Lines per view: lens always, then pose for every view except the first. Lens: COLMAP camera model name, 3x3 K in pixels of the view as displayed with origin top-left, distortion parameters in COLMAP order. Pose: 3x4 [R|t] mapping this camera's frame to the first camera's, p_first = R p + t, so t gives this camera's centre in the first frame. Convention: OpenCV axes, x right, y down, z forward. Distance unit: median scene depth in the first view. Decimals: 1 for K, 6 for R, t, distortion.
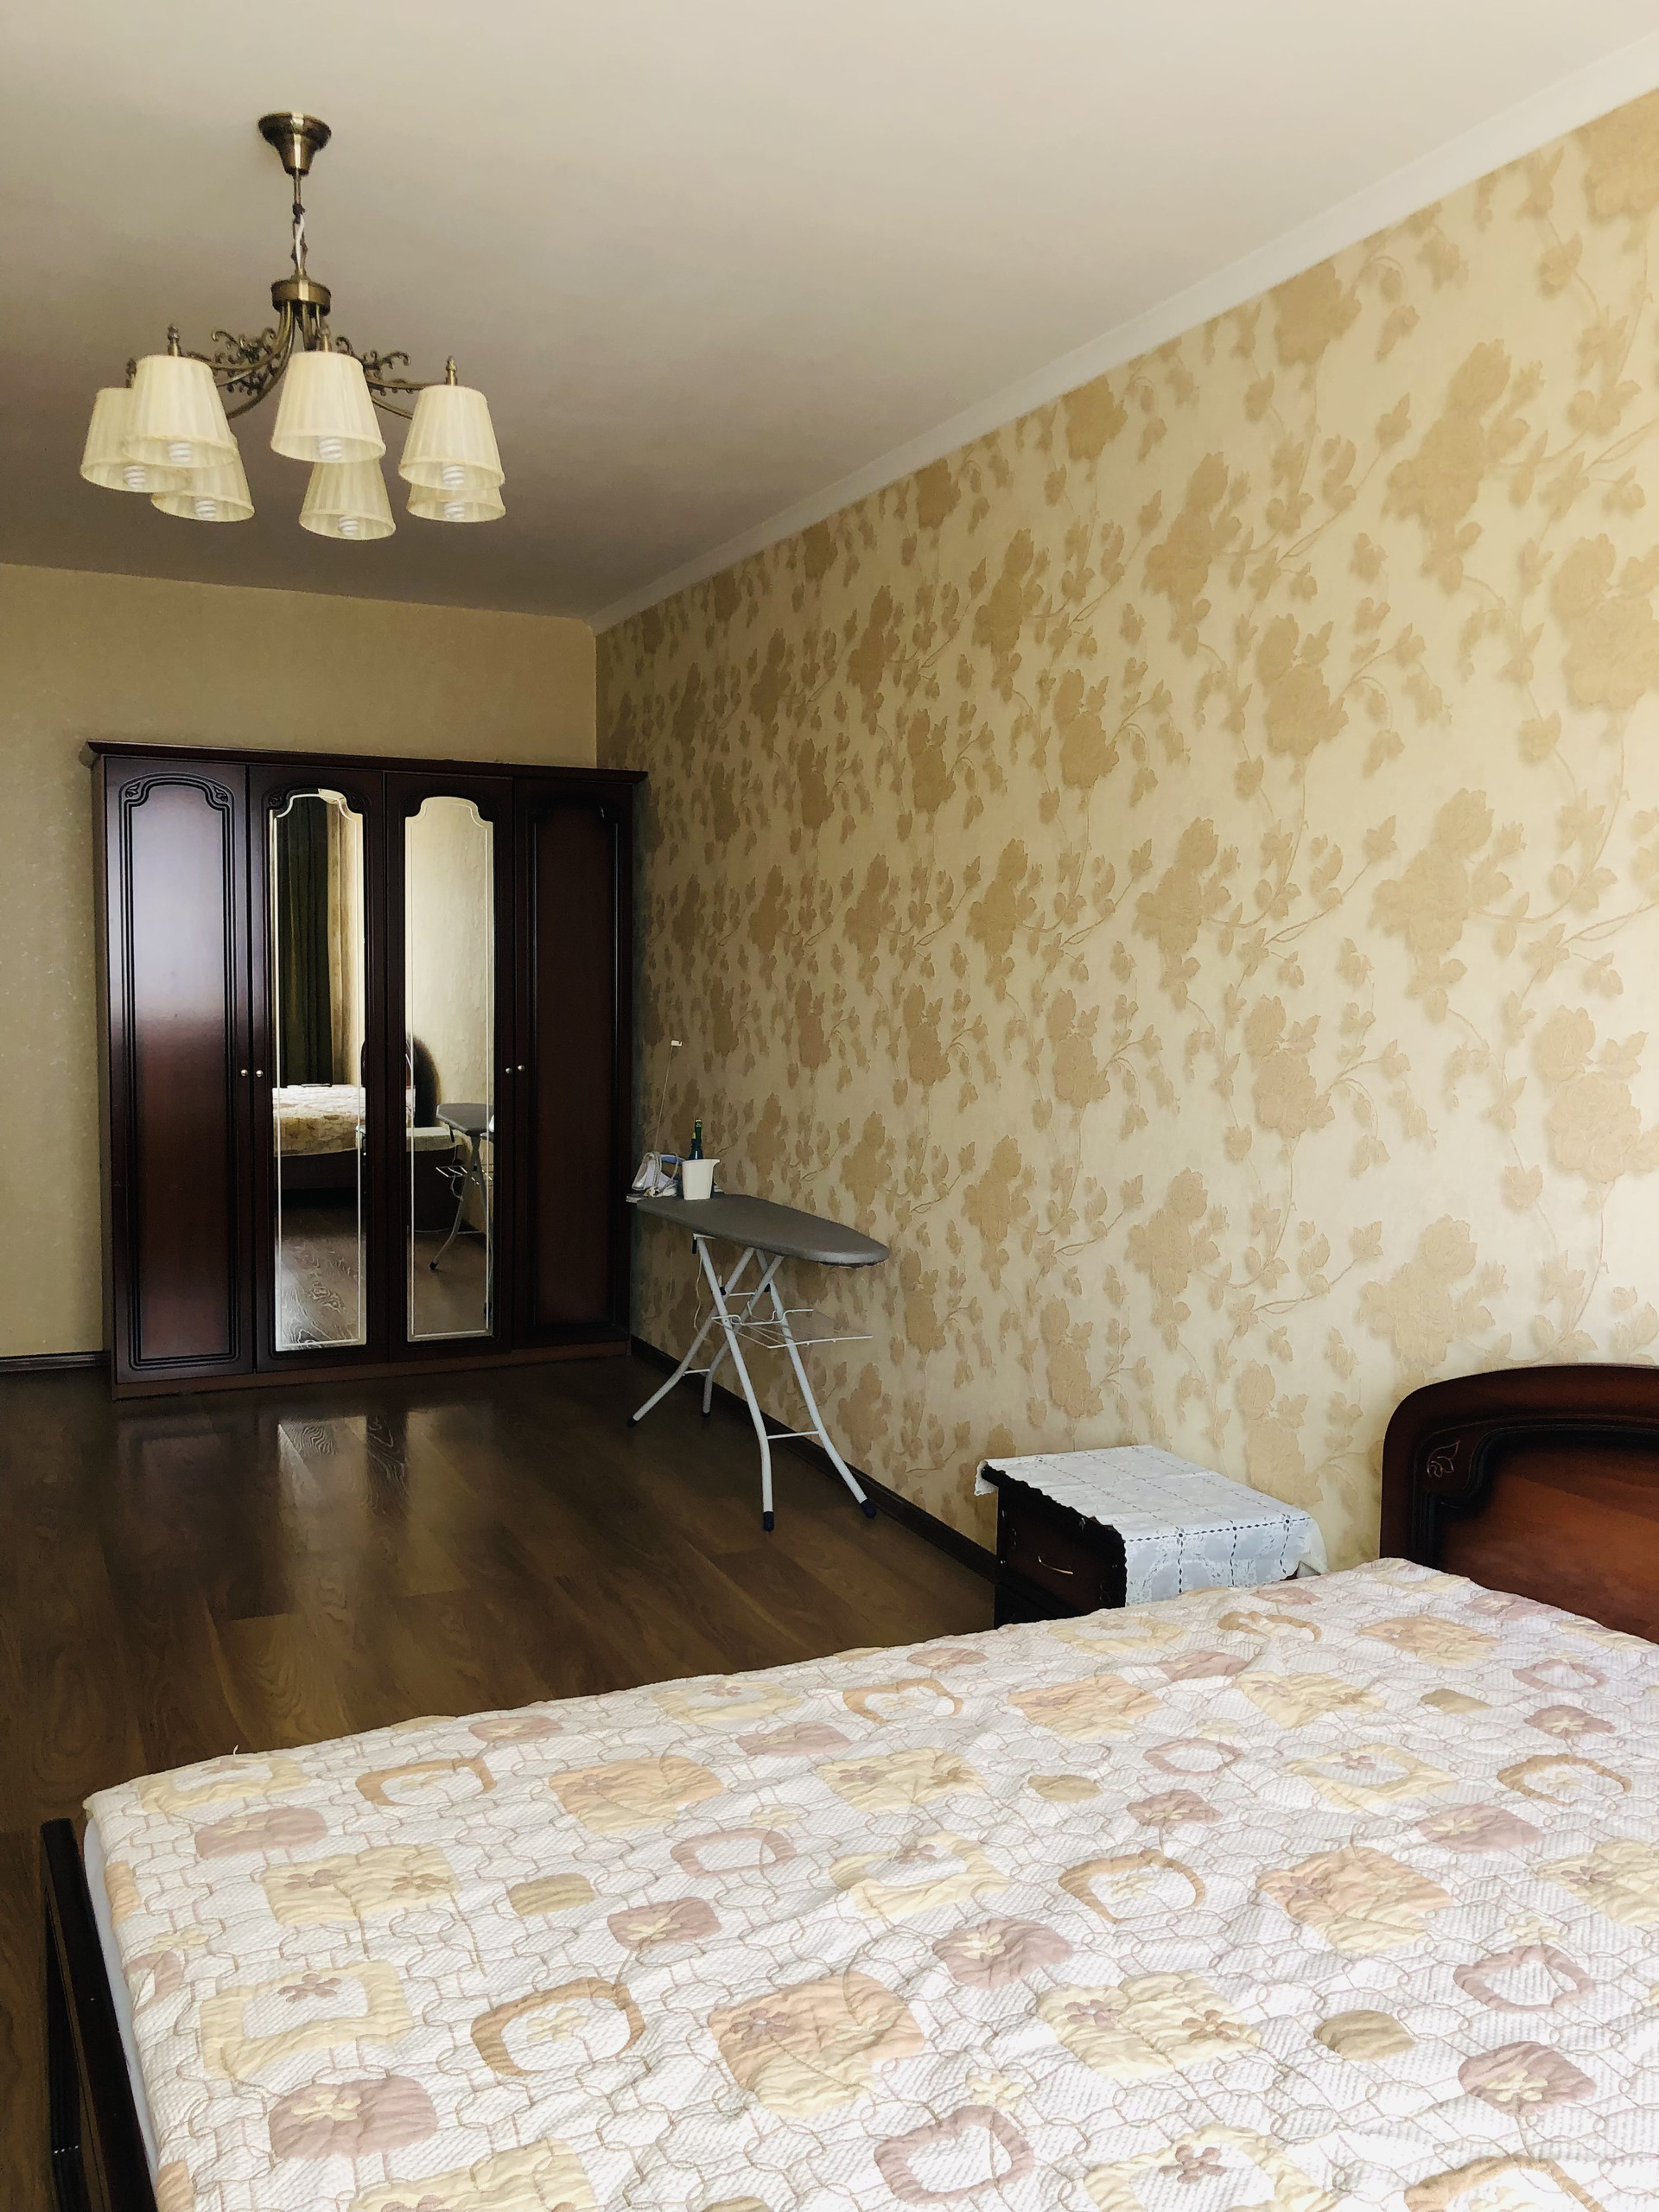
lens RADIAL K [[1798.3, 0, 828.9], [0, 1798.3, 1078.5], [0, 0, 1]] dist [-0.002639, 0.007128]
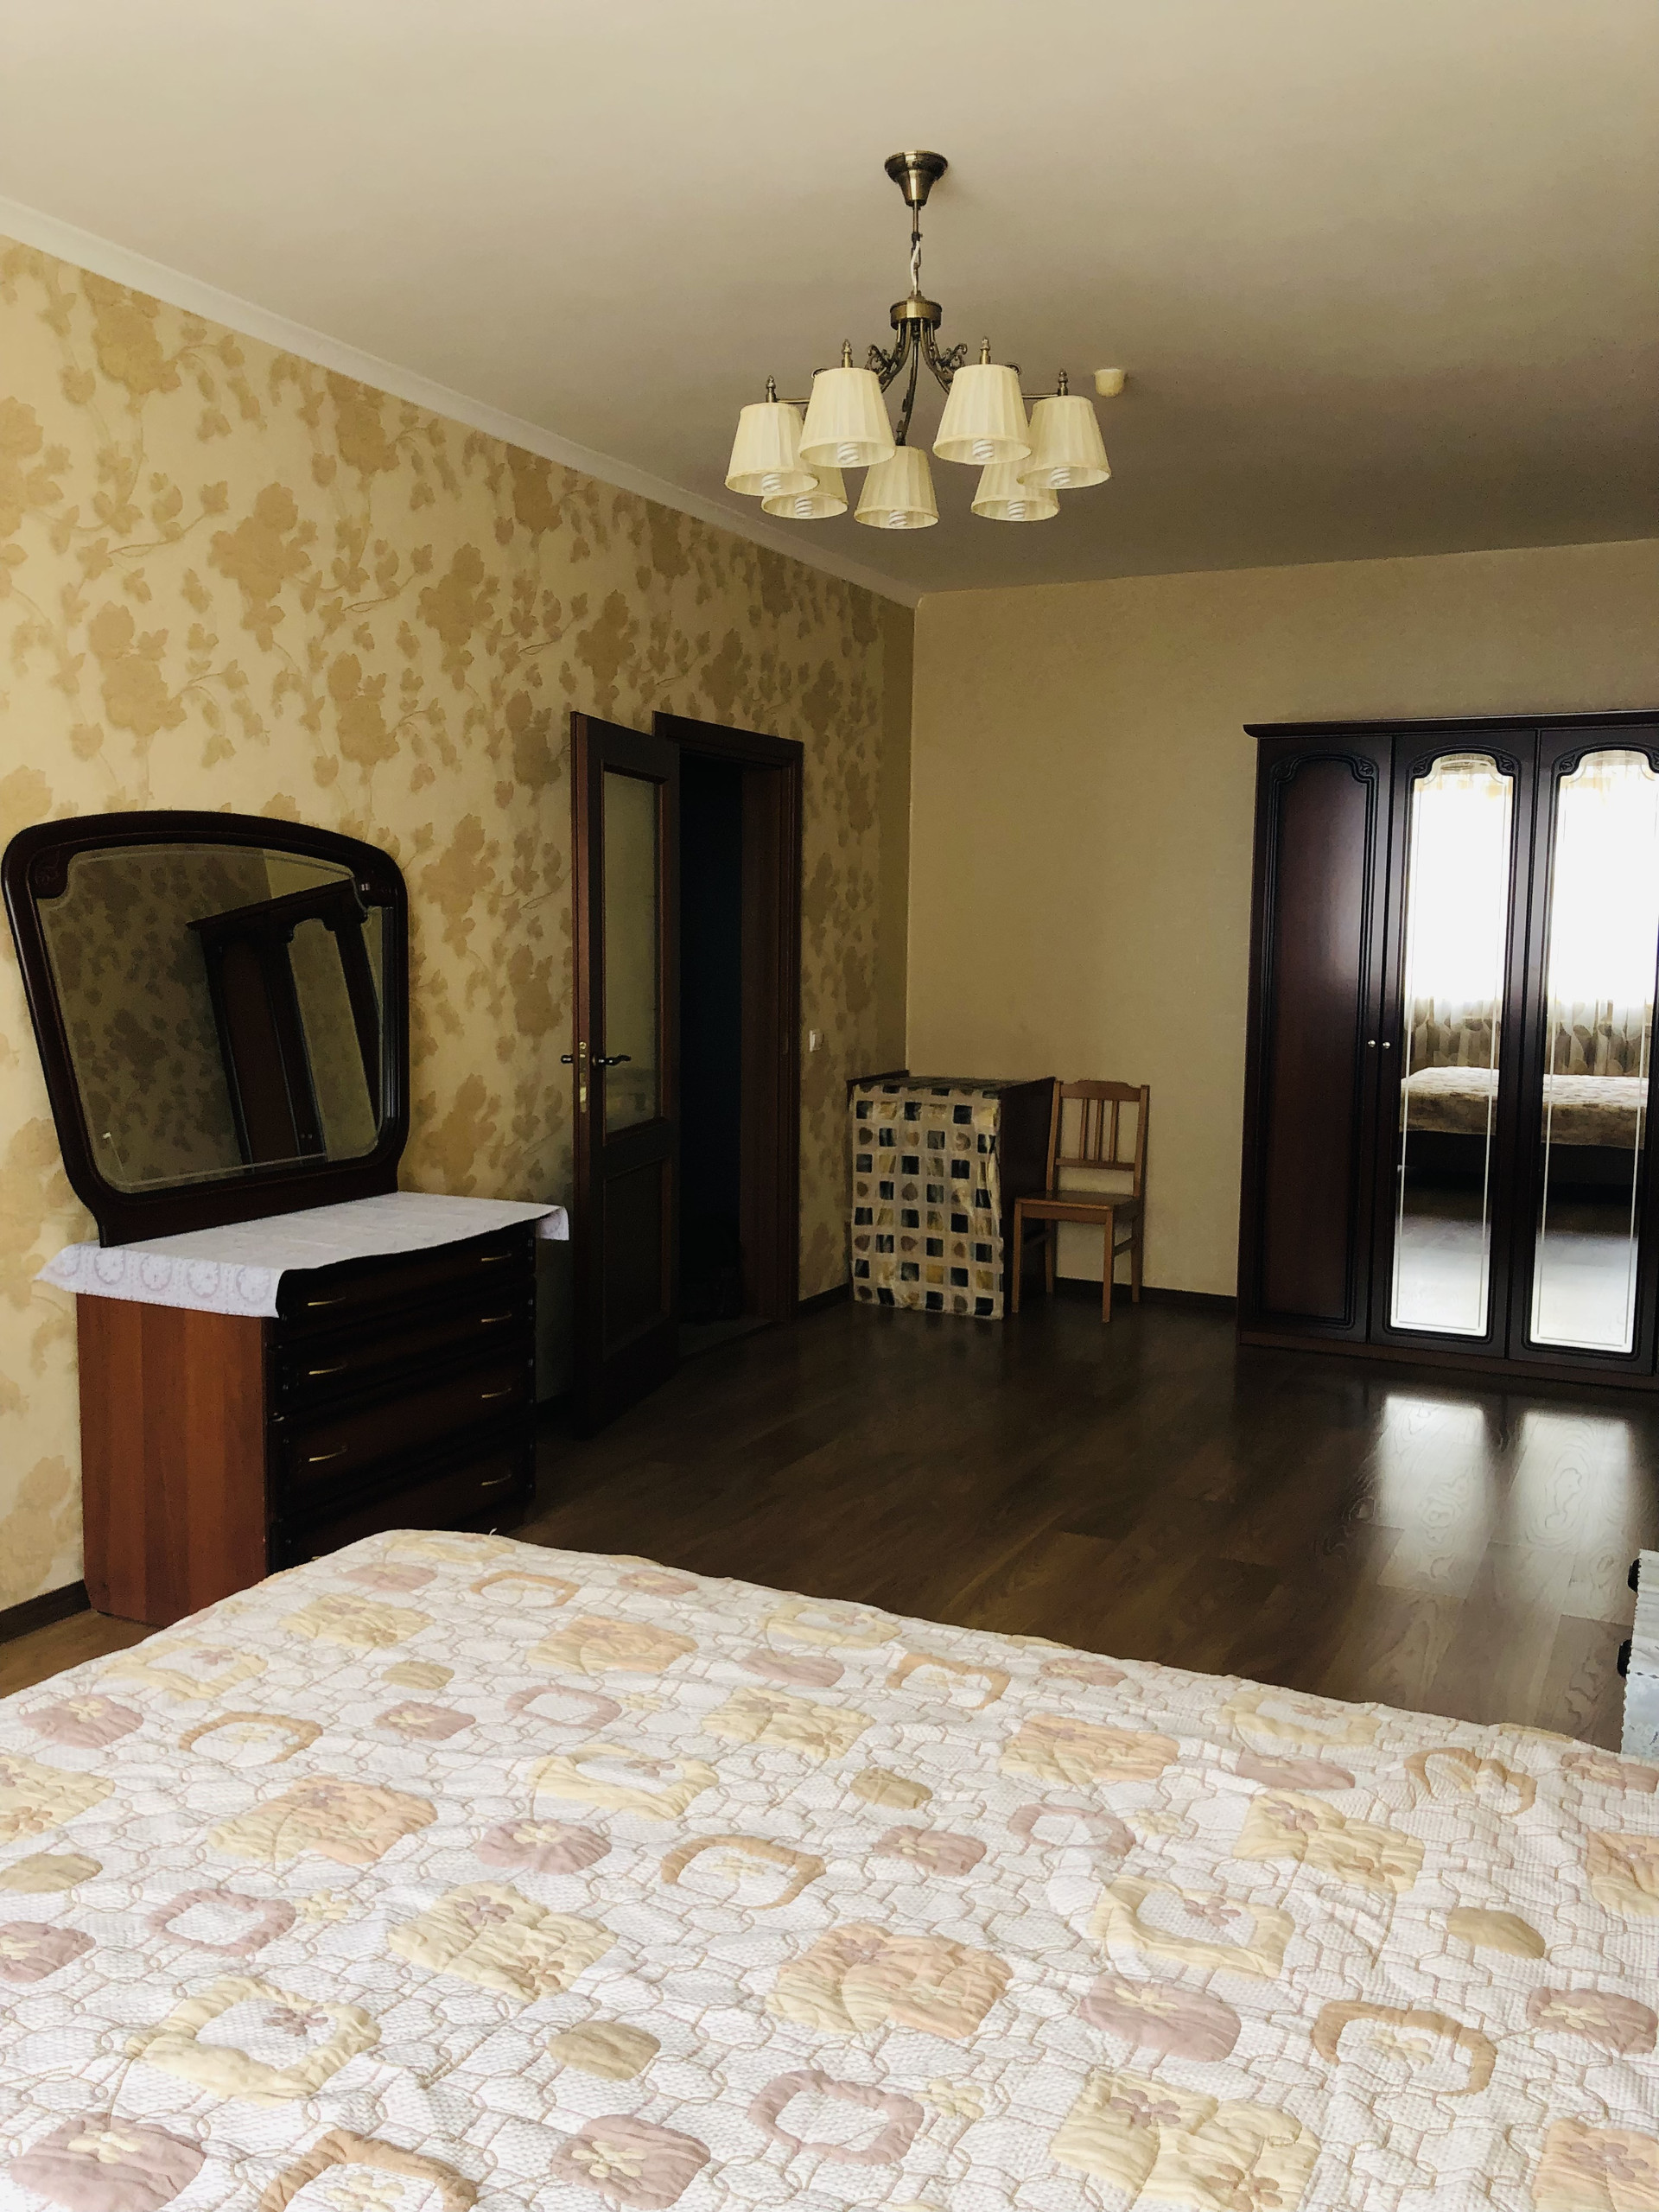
lens RADIAL K [[1790.2, 0, 829.5], [0, 1790.2, 1106.0], [0, 0, 1]] dist [-0.002444, -0.001726]
pose [[0.644997, 0.075511, -0.760445, 0.794092], [-0.059328, 0.997051, 0.048684, -0.002172], [0.761879, 0.013715, 0.647575, 0.372743]]
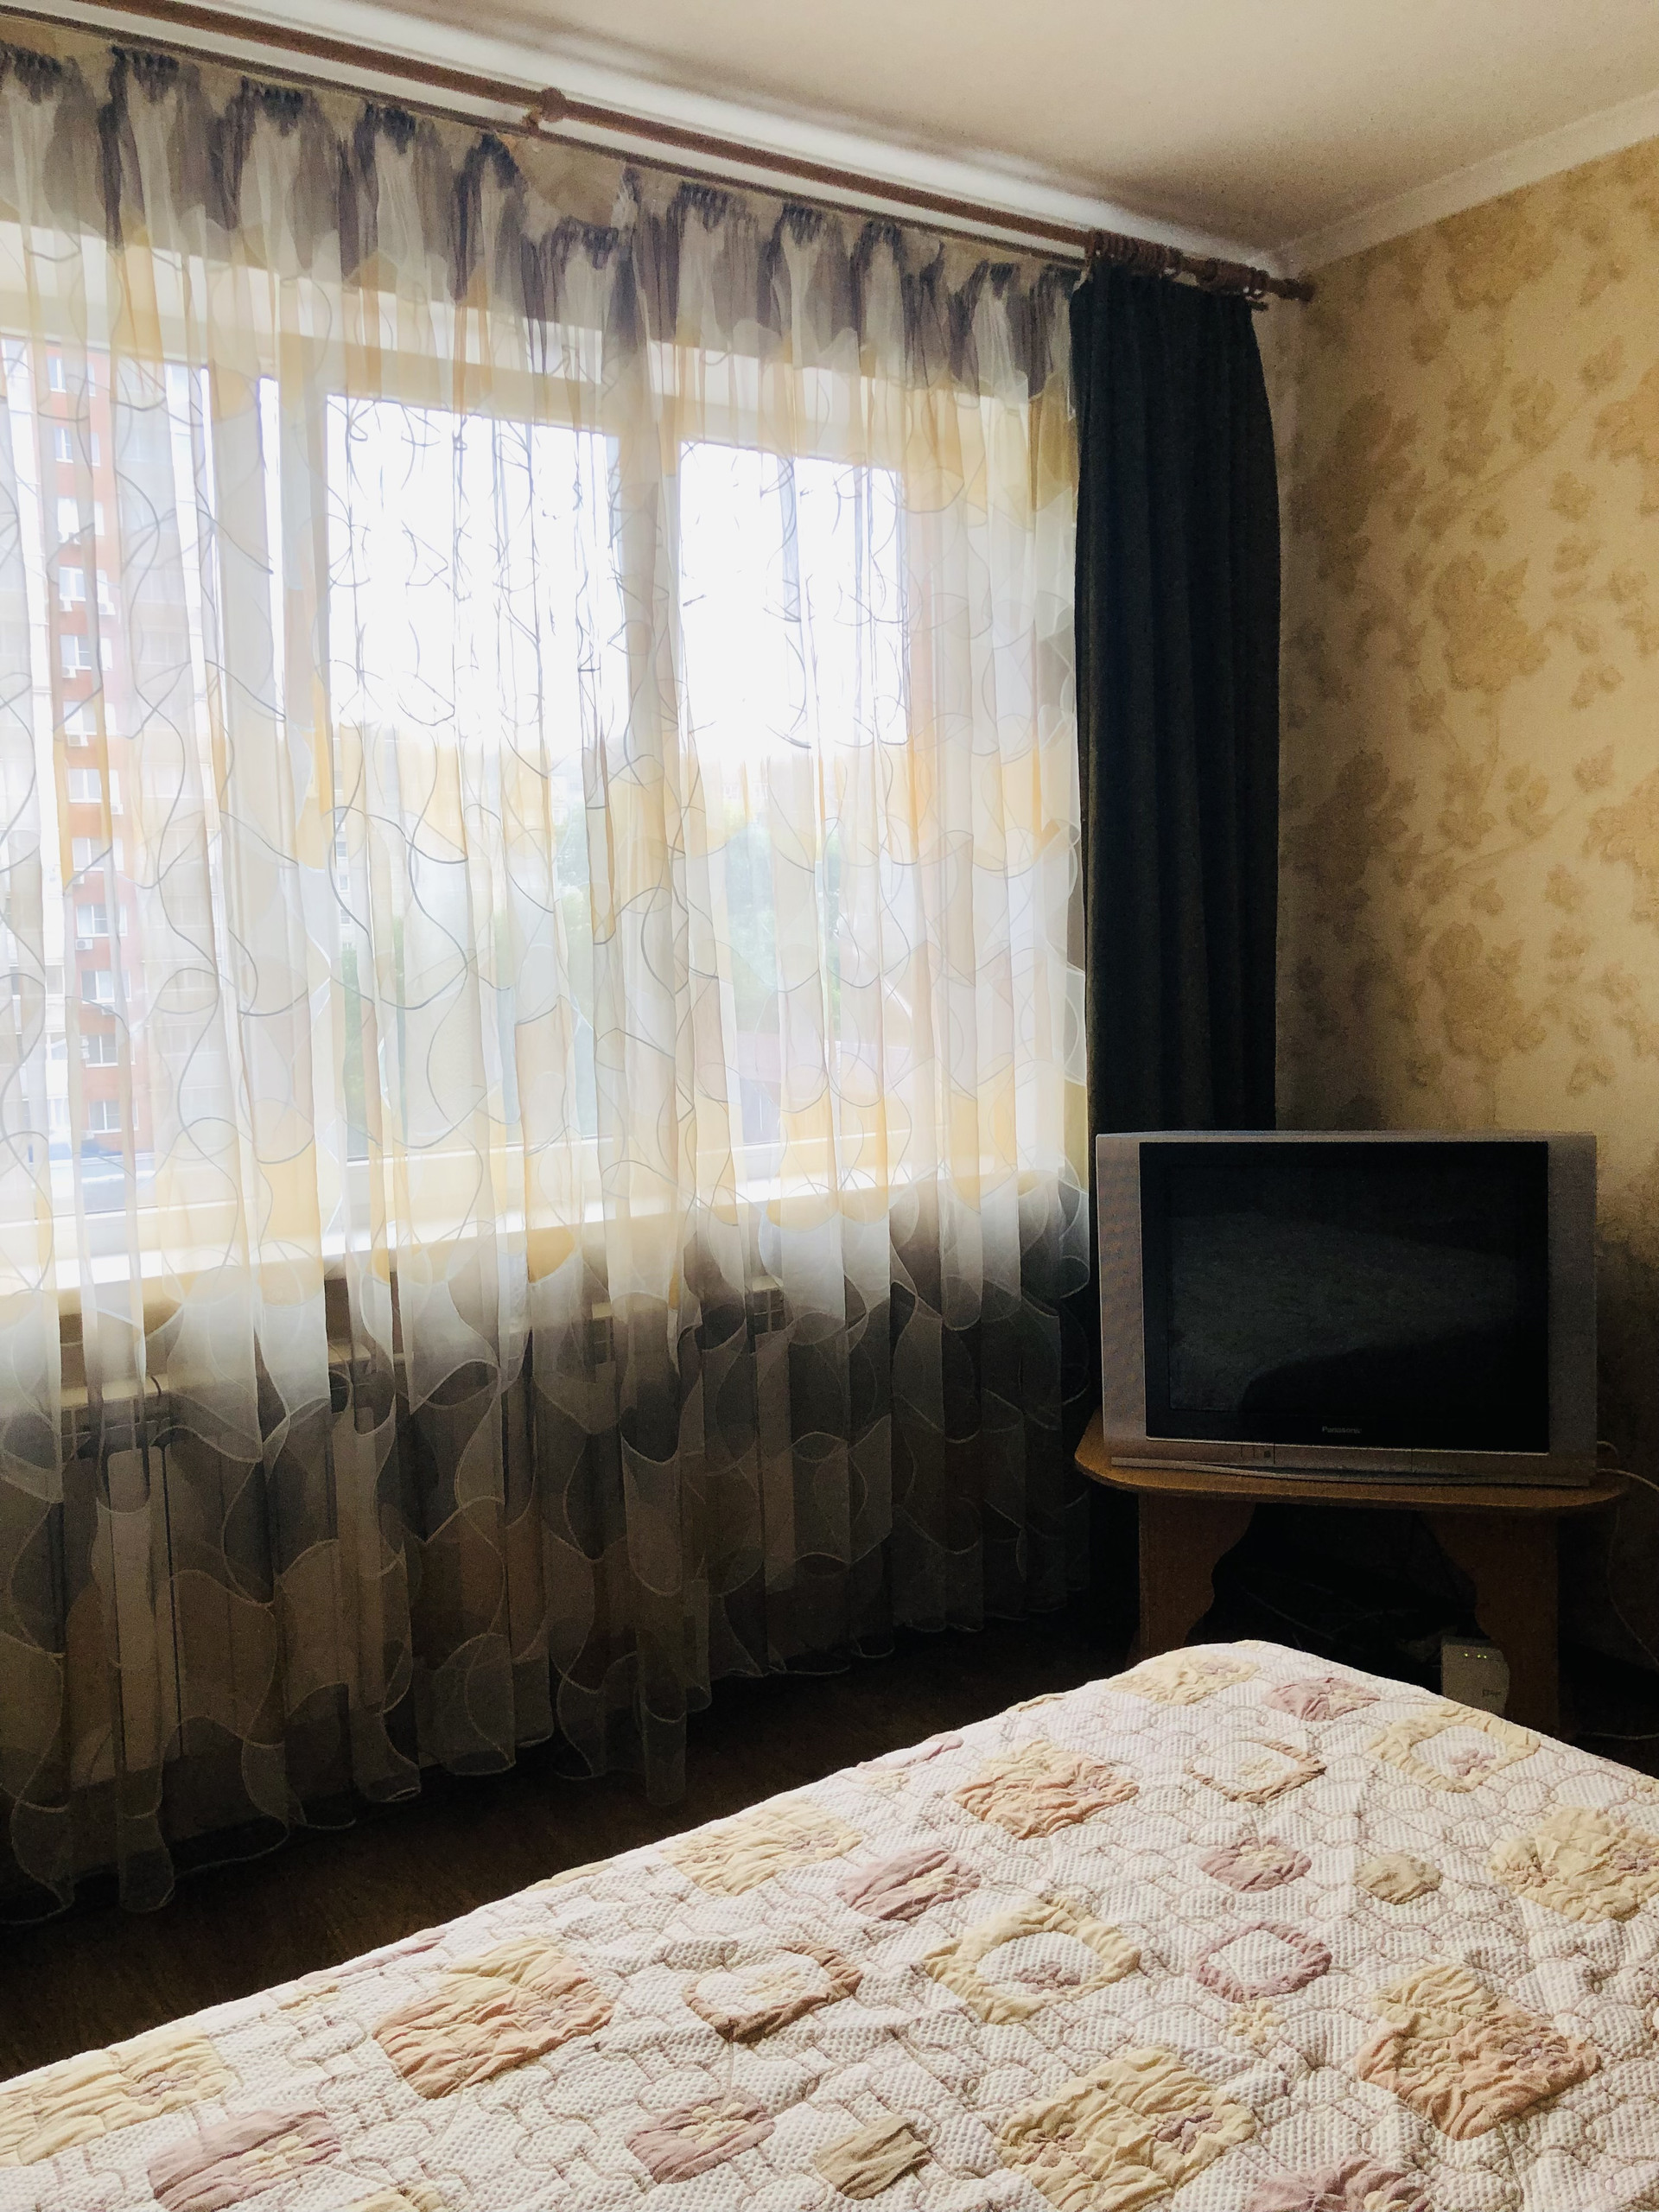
lens RADIAL K [[1790.2, 0, 829.5], [0, 1790.2, 1106.0], [0, 0, 1]] dist [-0.002444, -0.001726]
pose [[-0.981534, 0.031489, -0.188678, 0.353944], [-0.001283, 0.985252, 0.171107, -0.072337], [0.191283, 0.168189, -0.967018, 1.320362]]
